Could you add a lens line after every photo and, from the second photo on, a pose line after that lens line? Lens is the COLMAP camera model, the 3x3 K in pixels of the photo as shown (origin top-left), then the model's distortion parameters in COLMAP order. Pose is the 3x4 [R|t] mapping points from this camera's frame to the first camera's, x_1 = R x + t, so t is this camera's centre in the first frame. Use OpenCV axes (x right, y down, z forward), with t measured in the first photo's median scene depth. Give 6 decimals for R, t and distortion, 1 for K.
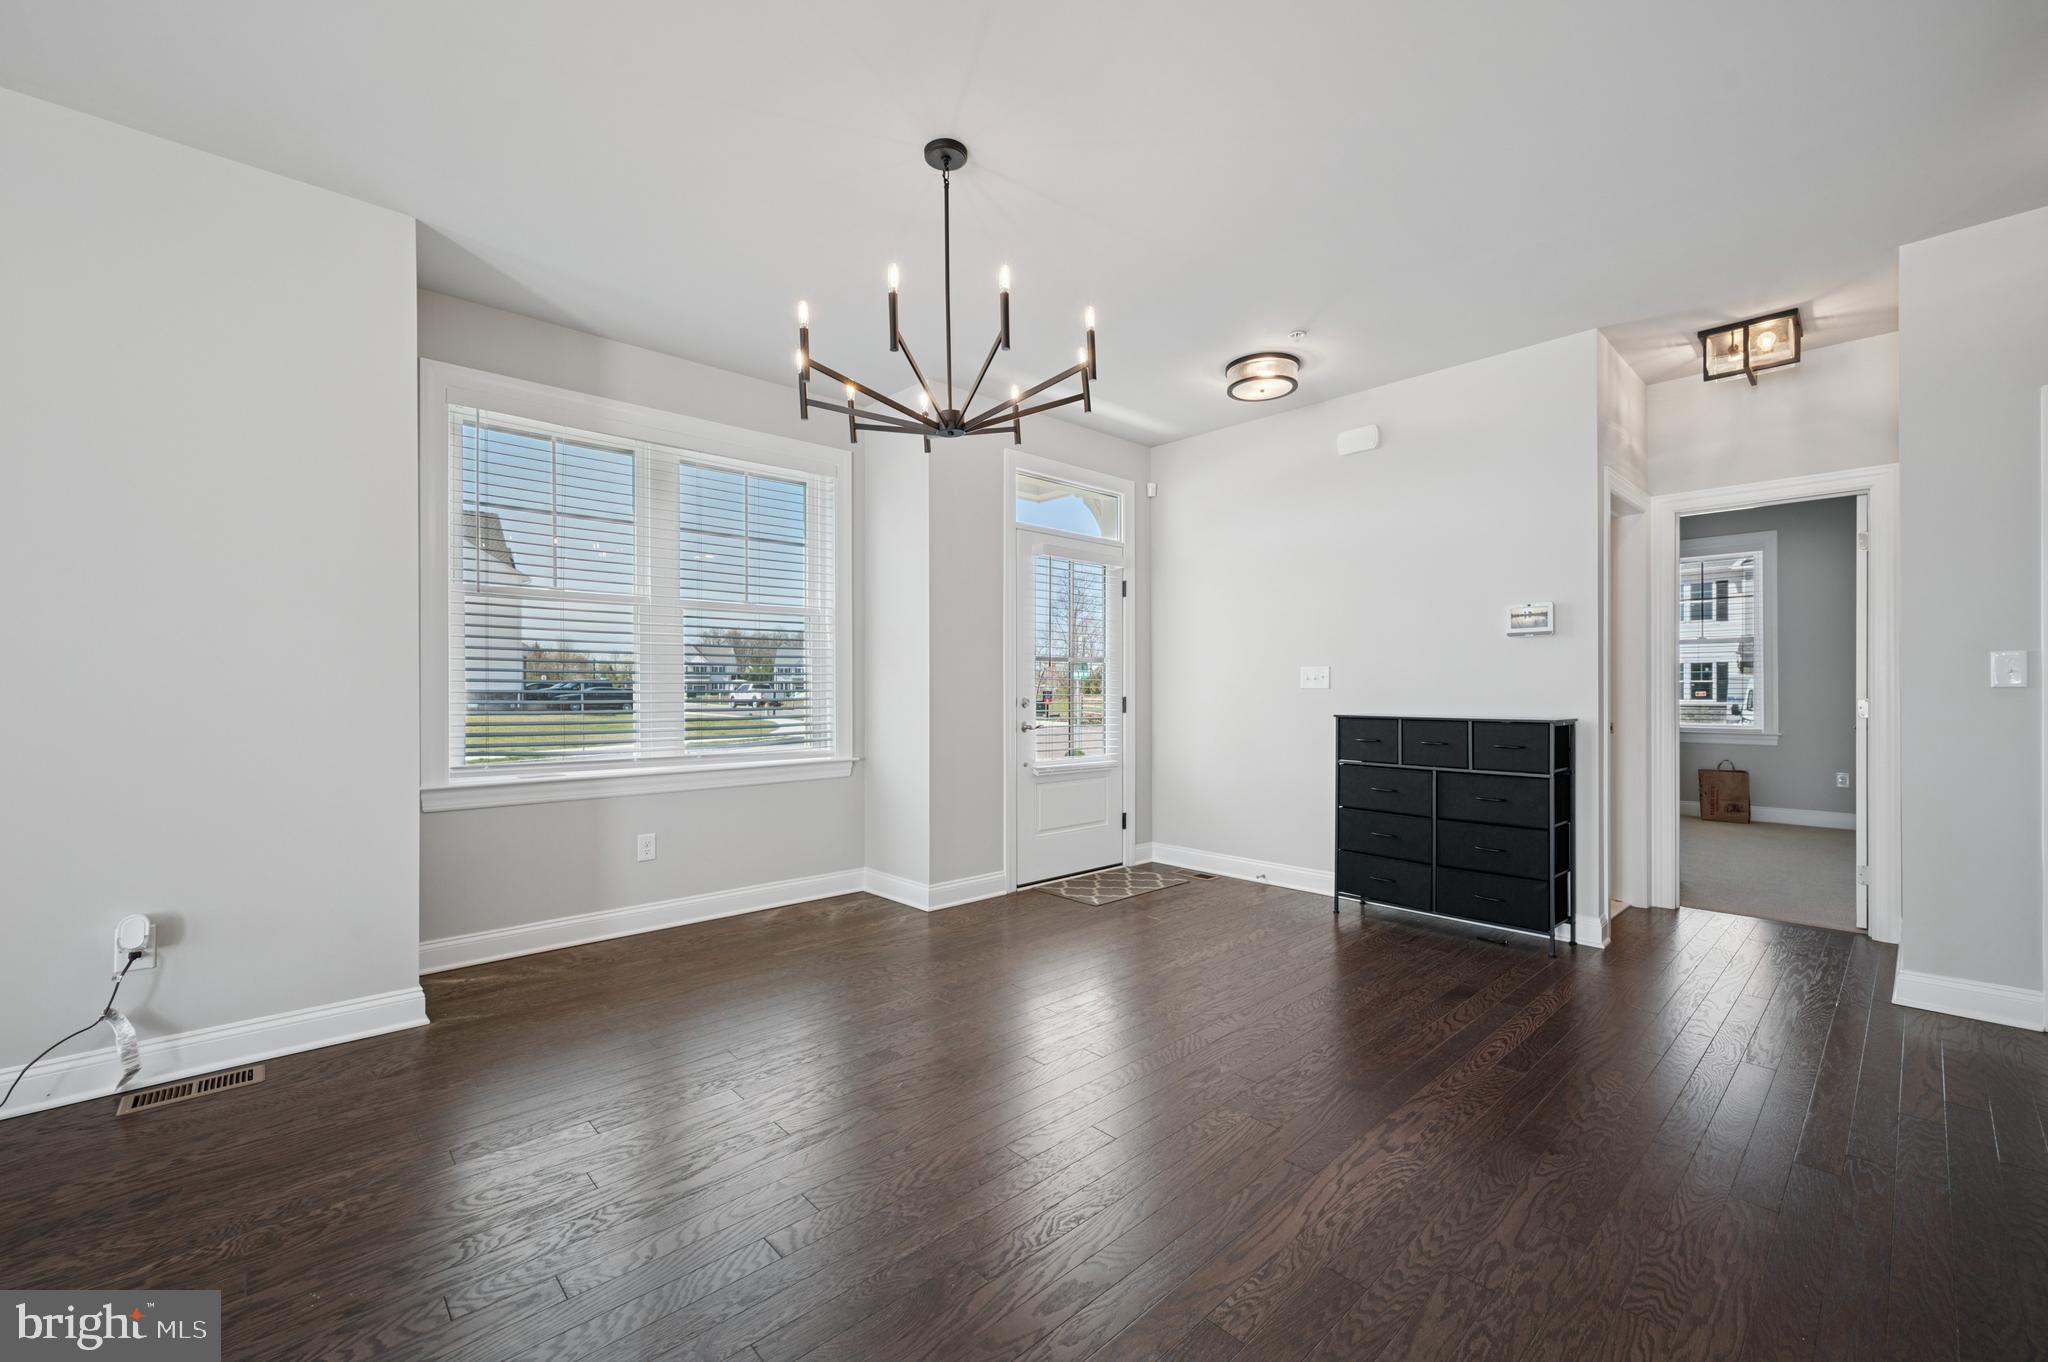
lens RADIAL K [[846.0, 0, 1027.1], [0, 846.0, 686.8], [0, 0, 1]] dist [0.002711, 0.000265]
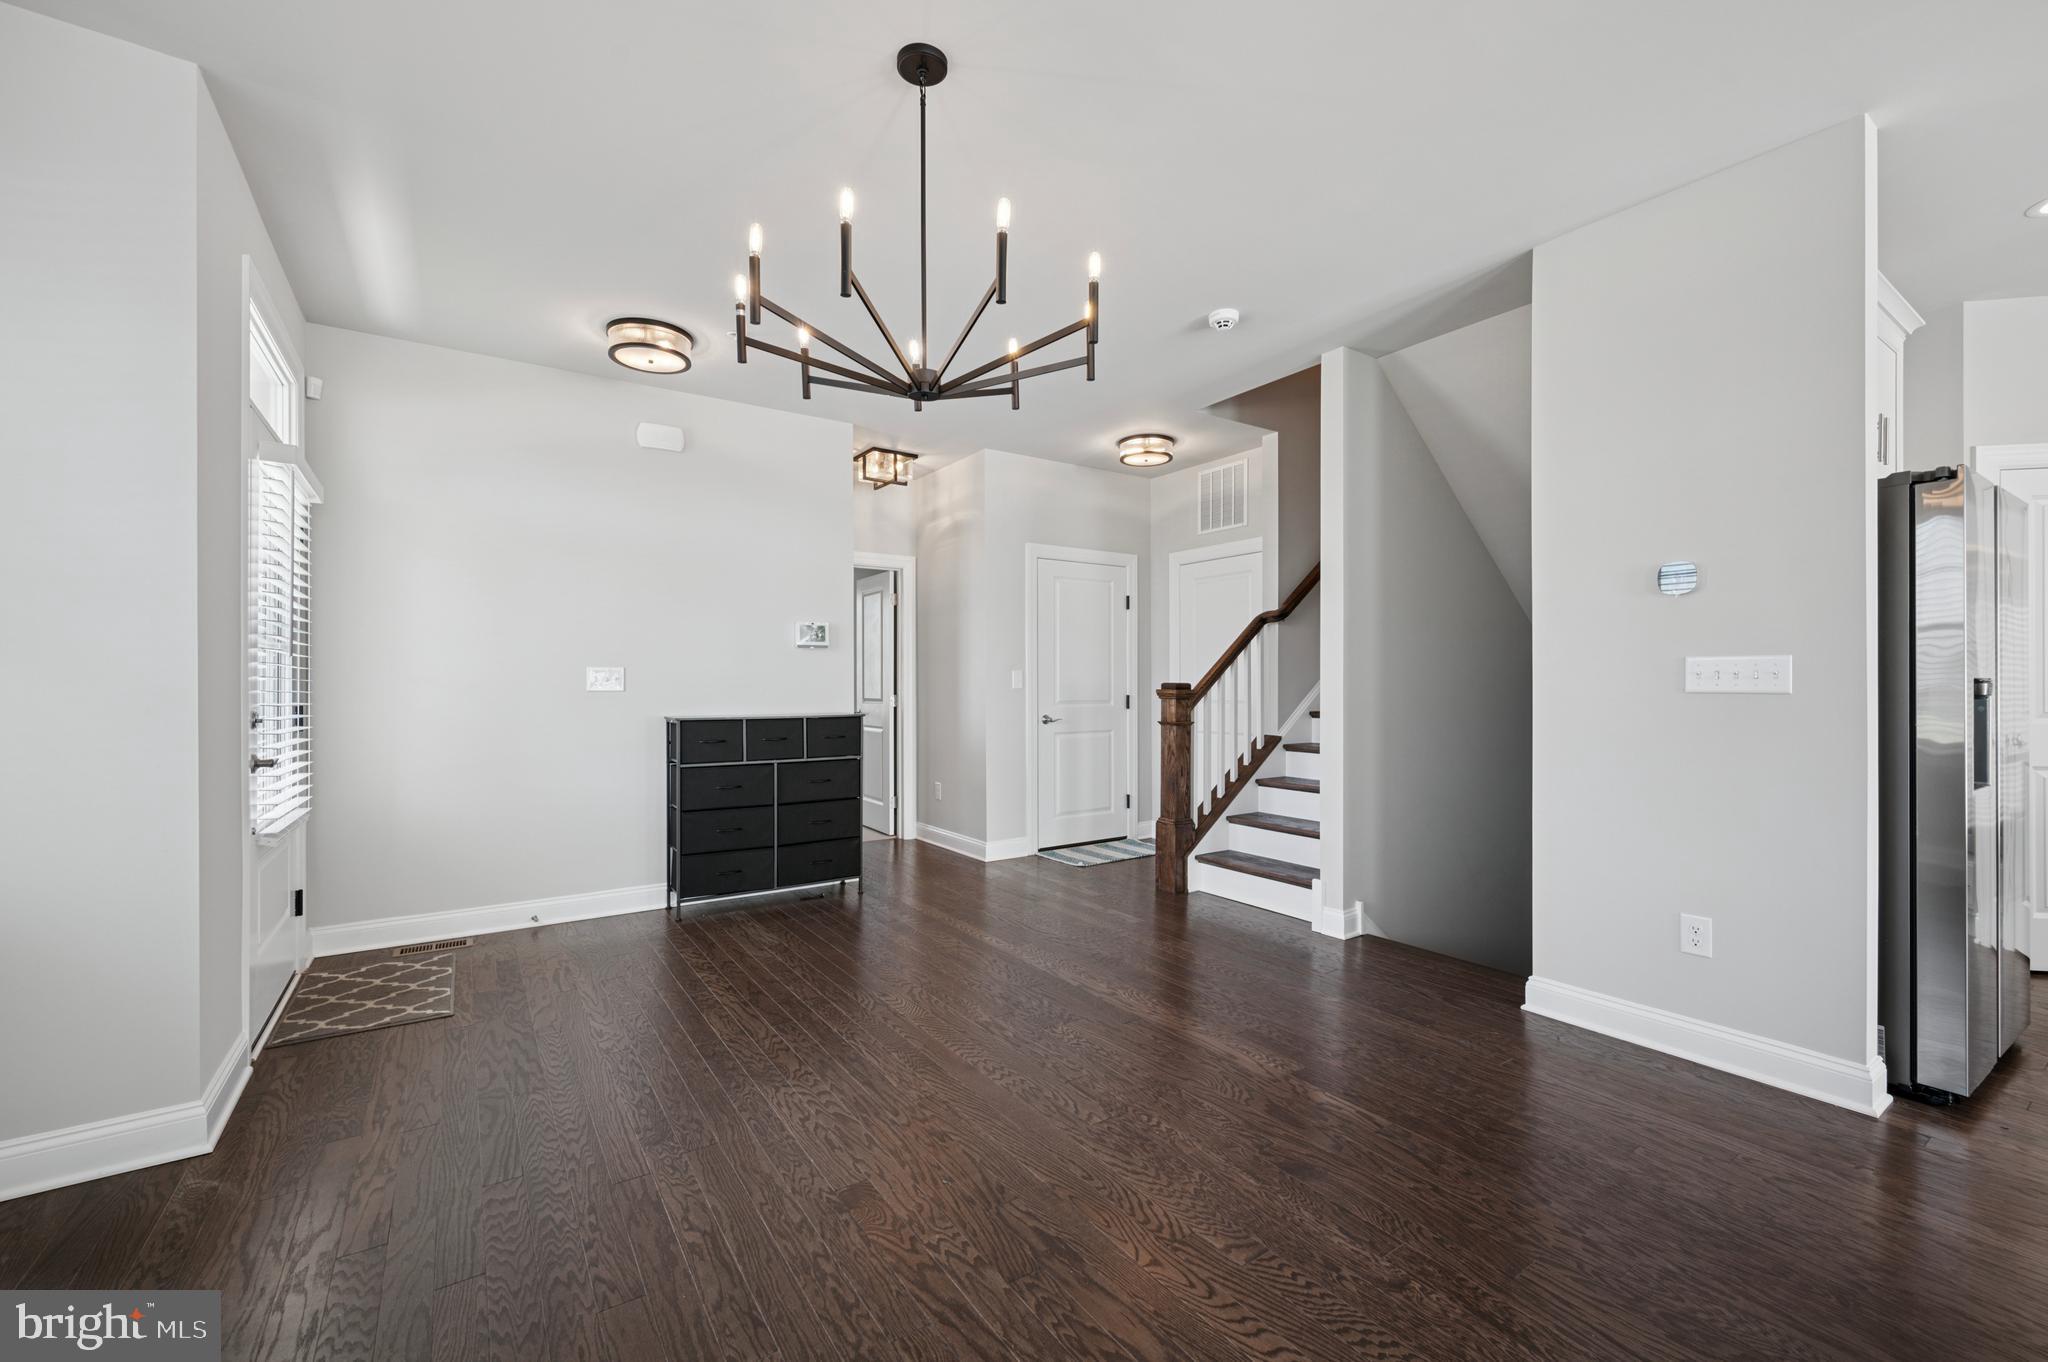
lens RADIAL K [[835.2, 0, 1025.4], [0, 835.2, 678.9], [0, 0, 1]] dist [-0.000994, -0.000085]
pose [[0.156577, 0.006541, 0.987644, -0.580426], [0.001389, 0.999976, -0.006843, -0.006094], [-0.987665, 0.002444, 0.156564, 0.502929]]
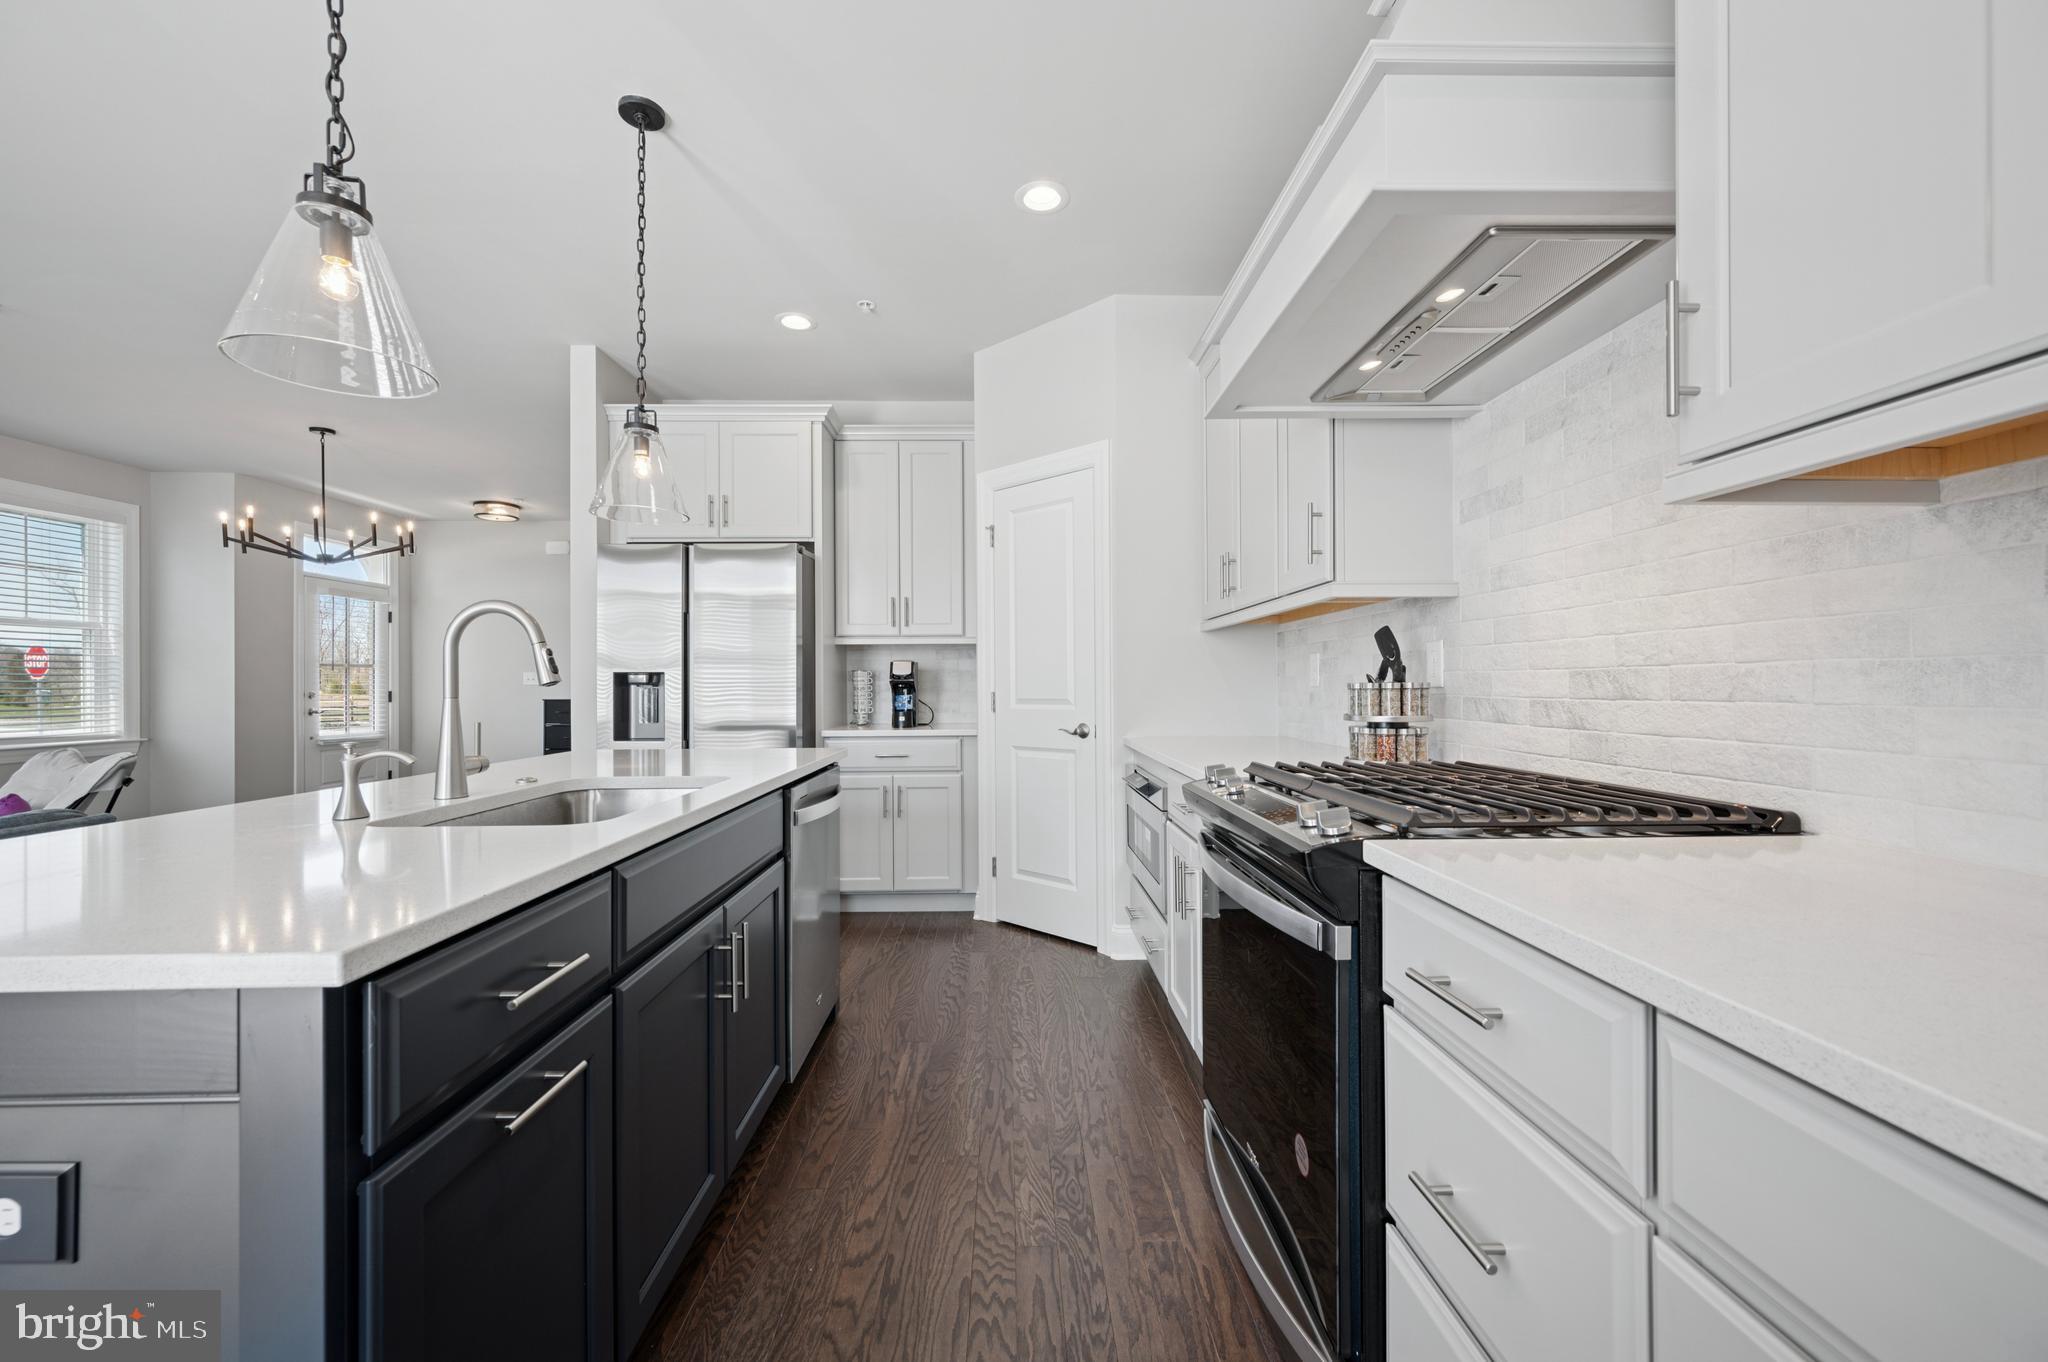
lens RADIAL K [[812.4, 0, 1029.1], [0, 812.4, 682.3], [0, 0, 1]] dist [0.000907, 0.000150]
pose [[0.666012, 0.001389, 0.745940, -0.276120], [0.002601, 0.999988, -0.004185, 0.006839], [-0.745936, 0.004728, 0.666000, -1.060327]]
